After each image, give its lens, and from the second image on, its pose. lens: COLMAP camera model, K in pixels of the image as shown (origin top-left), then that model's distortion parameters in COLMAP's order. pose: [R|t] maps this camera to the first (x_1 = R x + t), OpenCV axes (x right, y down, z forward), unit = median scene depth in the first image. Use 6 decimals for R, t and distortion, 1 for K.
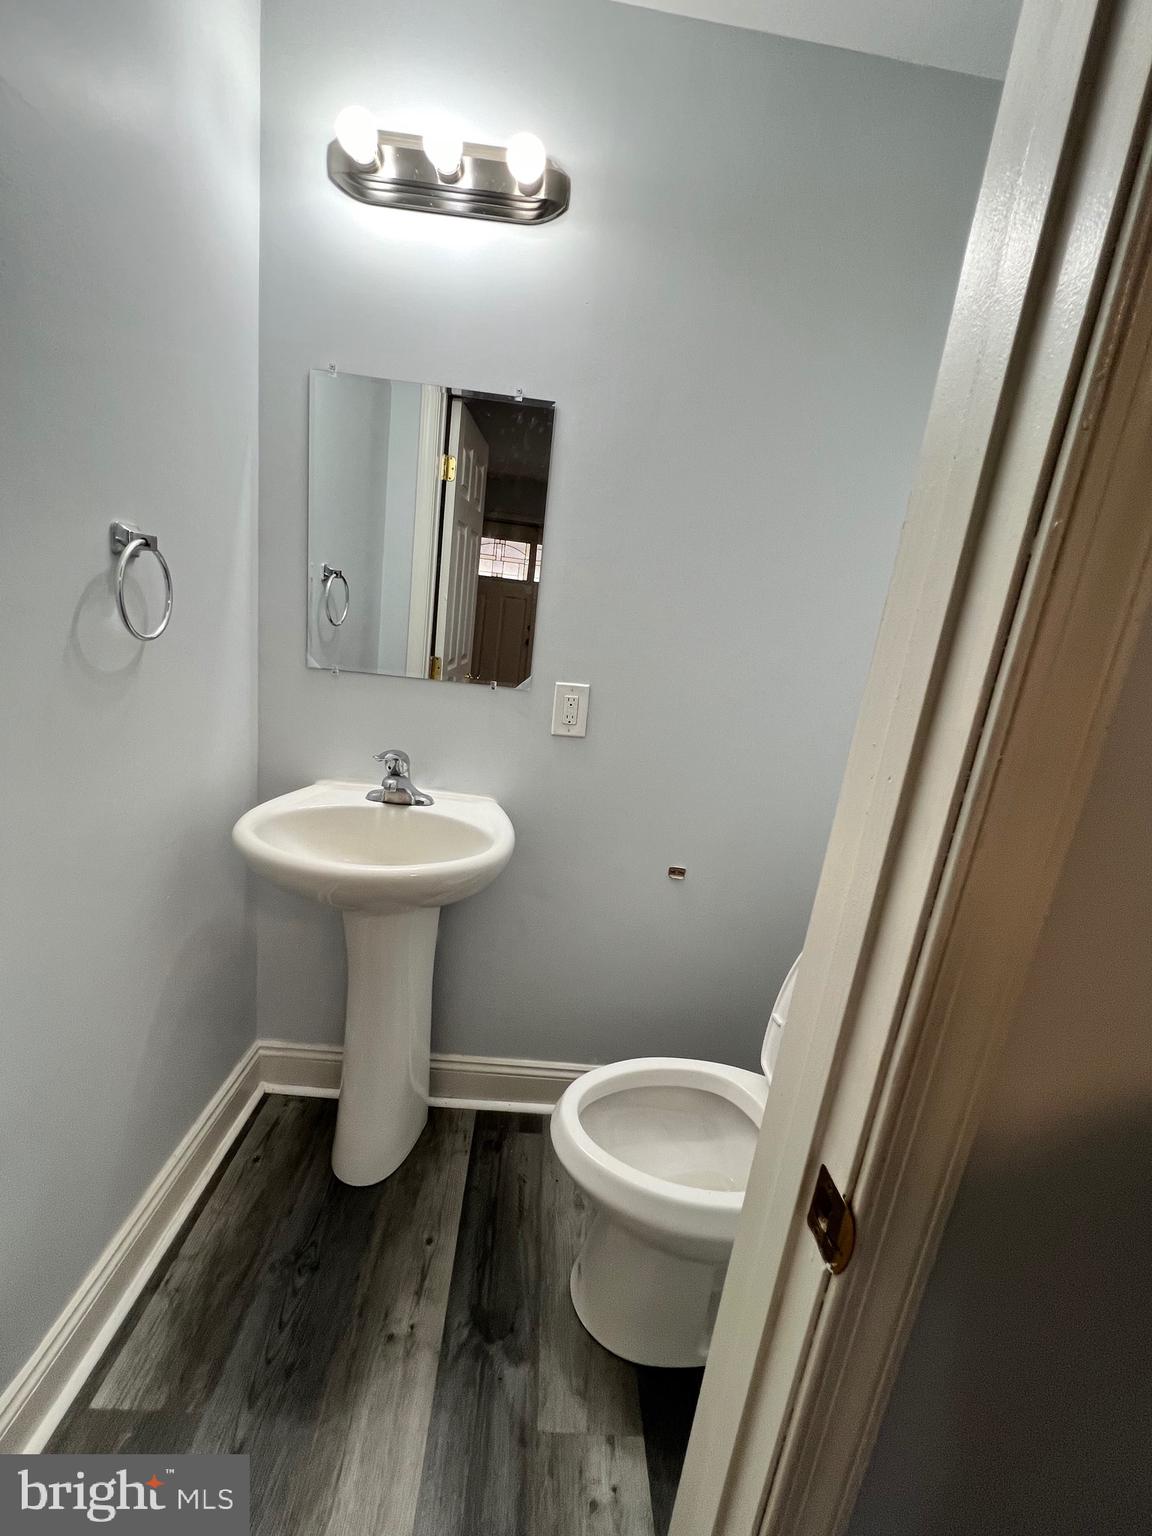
lens RADIAL K [[625.2, 0, 574.7], [0, 625.2, 764.6], [0, 0, 1]] dist [-0.000125, 0.000551]
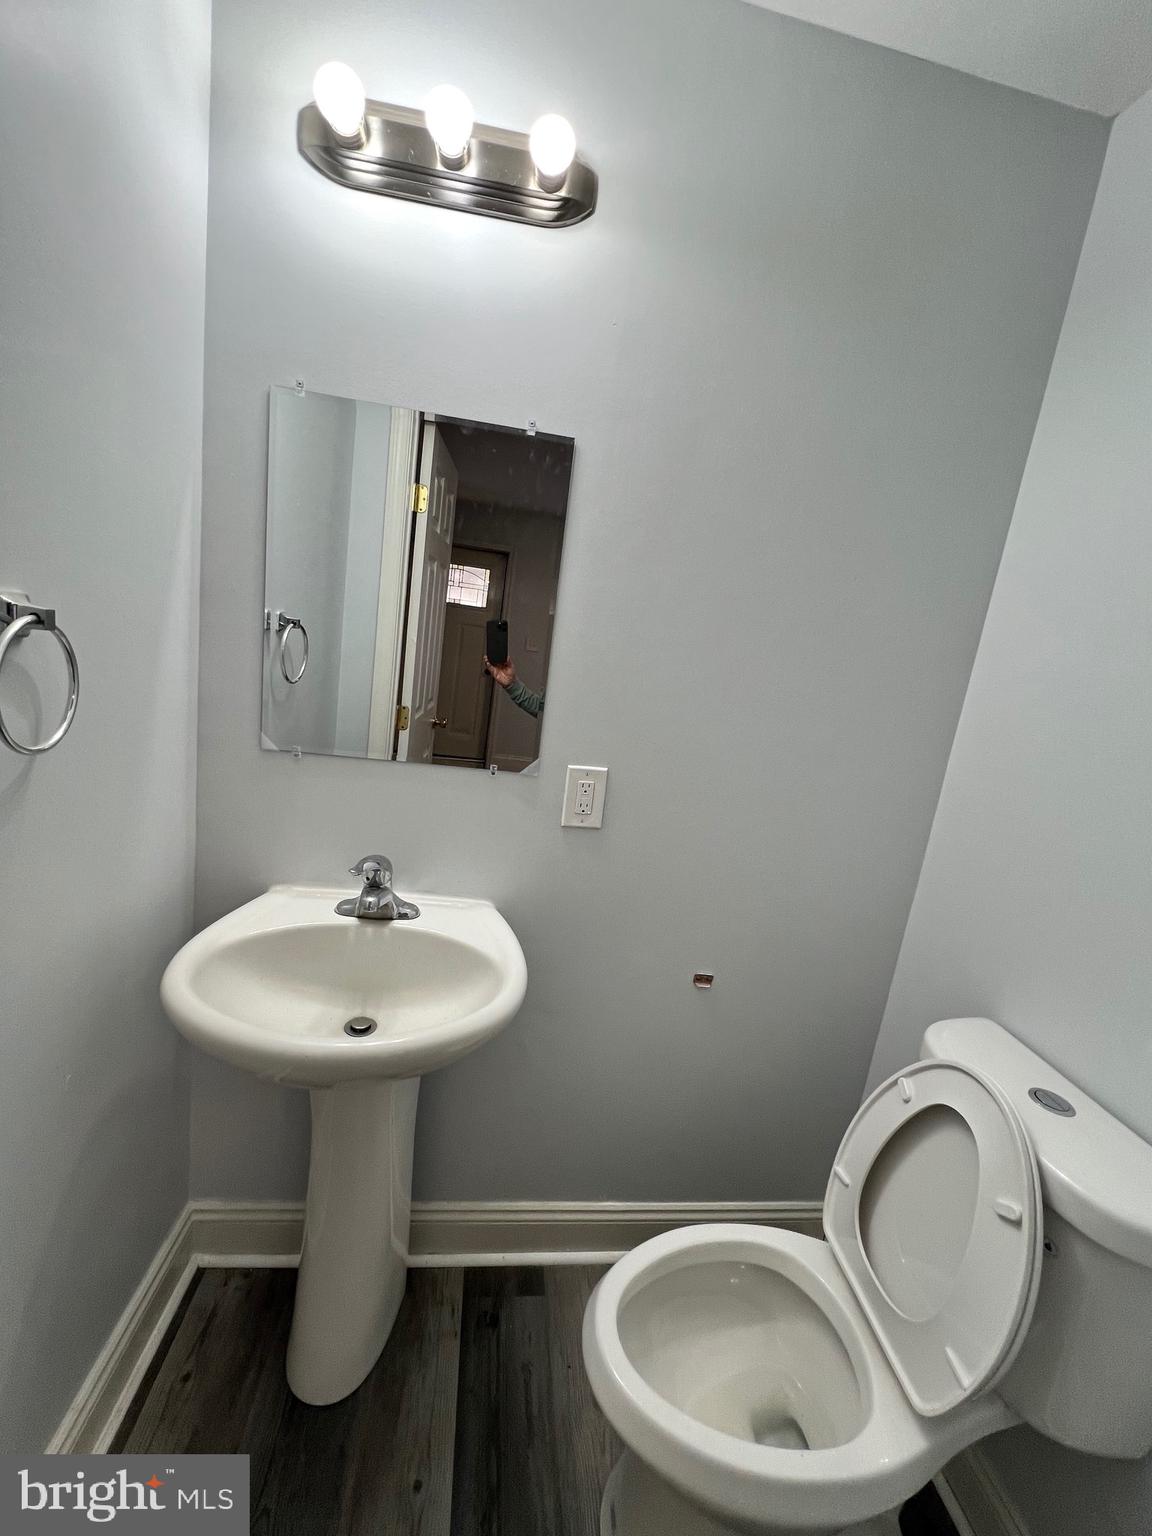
lens RADIAL K [[625.2, 0, 574.7], [0, 625.2, 764.6], [0, 0, 1]] dist [-0.000125, 0.000551]
pose [[0.996509, -0.002546, 0.083450, -0.090813], [0.004834, 0.999618, -0.027225, -0.109255], [-0.083349, 0.027533, 0.996140, 0.161999]]
